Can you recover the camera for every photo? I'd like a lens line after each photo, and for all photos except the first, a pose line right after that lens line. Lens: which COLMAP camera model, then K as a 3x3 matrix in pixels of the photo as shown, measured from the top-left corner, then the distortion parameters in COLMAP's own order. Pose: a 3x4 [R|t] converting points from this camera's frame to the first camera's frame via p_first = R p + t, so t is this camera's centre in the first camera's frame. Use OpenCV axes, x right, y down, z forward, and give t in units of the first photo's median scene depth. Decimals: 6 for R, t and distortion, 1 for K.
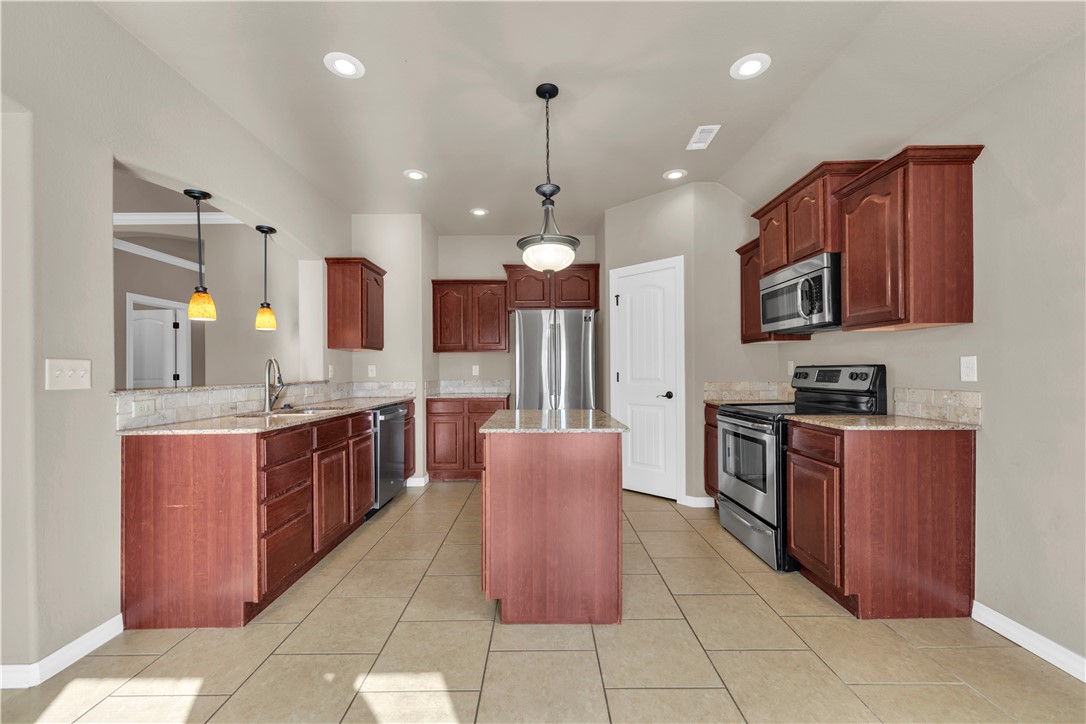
lens RADIAL K [[441.1, 0, 548.4], [0, 441.1, 367.2], [0, 0, 1]] dist [0.001981, 0.000277]
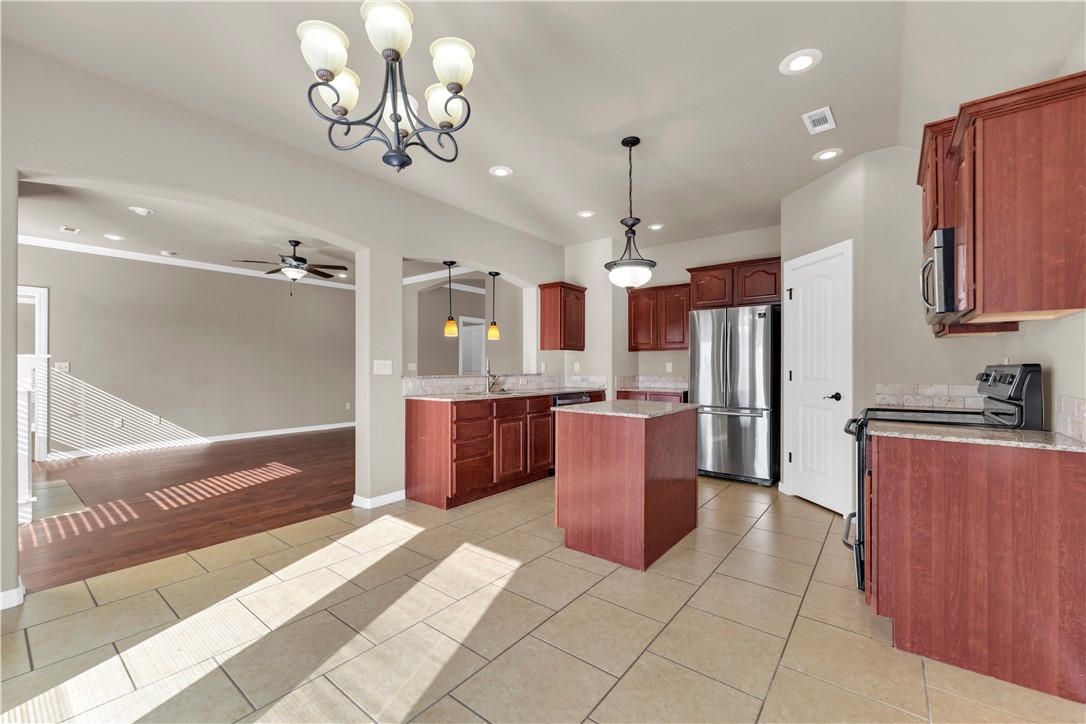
lens RADIAL K [[441.1, 0, 540.0], [0, 441.1, 363.4], [0, 0, 1]] dist [0.001981, 0.000277]
pose [[0.783106, 0.003306, -0.621879, 0.572907], [-0.003668, 0.999993, 0.000696, -0.004459], [0.621877, 0.001736, 0.783113, -0.125727]]
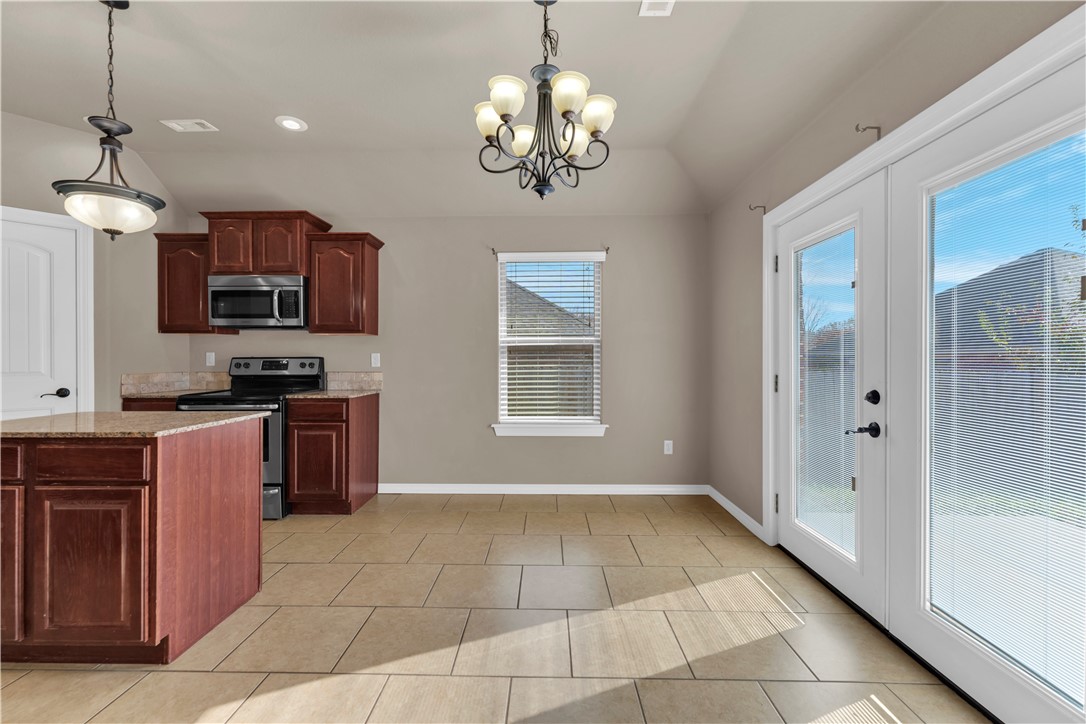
lens RADIAL K [[441.1, 0, 536.8], [0, 441.1, 358.2], [0, 0, 1]] dist [0.001981, 0.000277]
pose [[0.033136, 0.008358, 0.999416, -0.747613], [-0.006659, 0.999945, -0.008141, 0.005690], [-0.999429, -0.006385, 0.033190, 0.228152]]
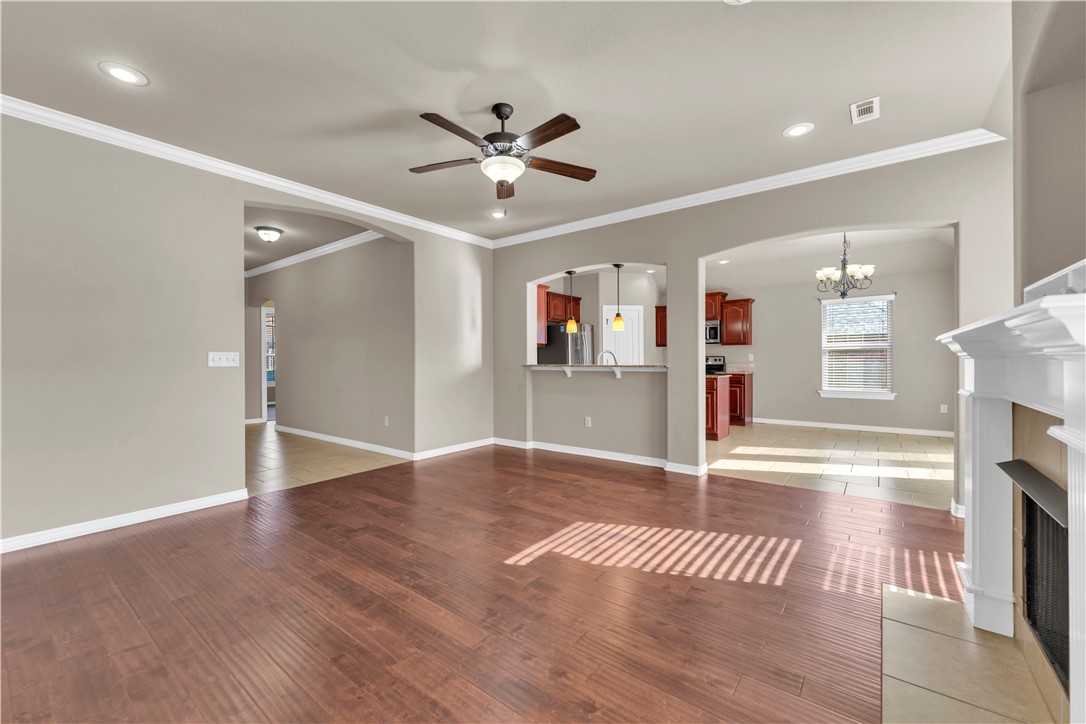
lens RADIAL K [[441.1, 0, 538.4], [0, 441.1, 360.5], [0, 0, 1]] dist [0.001981, 0.000277]
pose [[0.623393, -0.001355, 0.781907, -2.683242], [-0.002178, 0.999992, 0.003469, 0.018627], [-0.781905, -0.003866, 0.623385, 0.058109]]
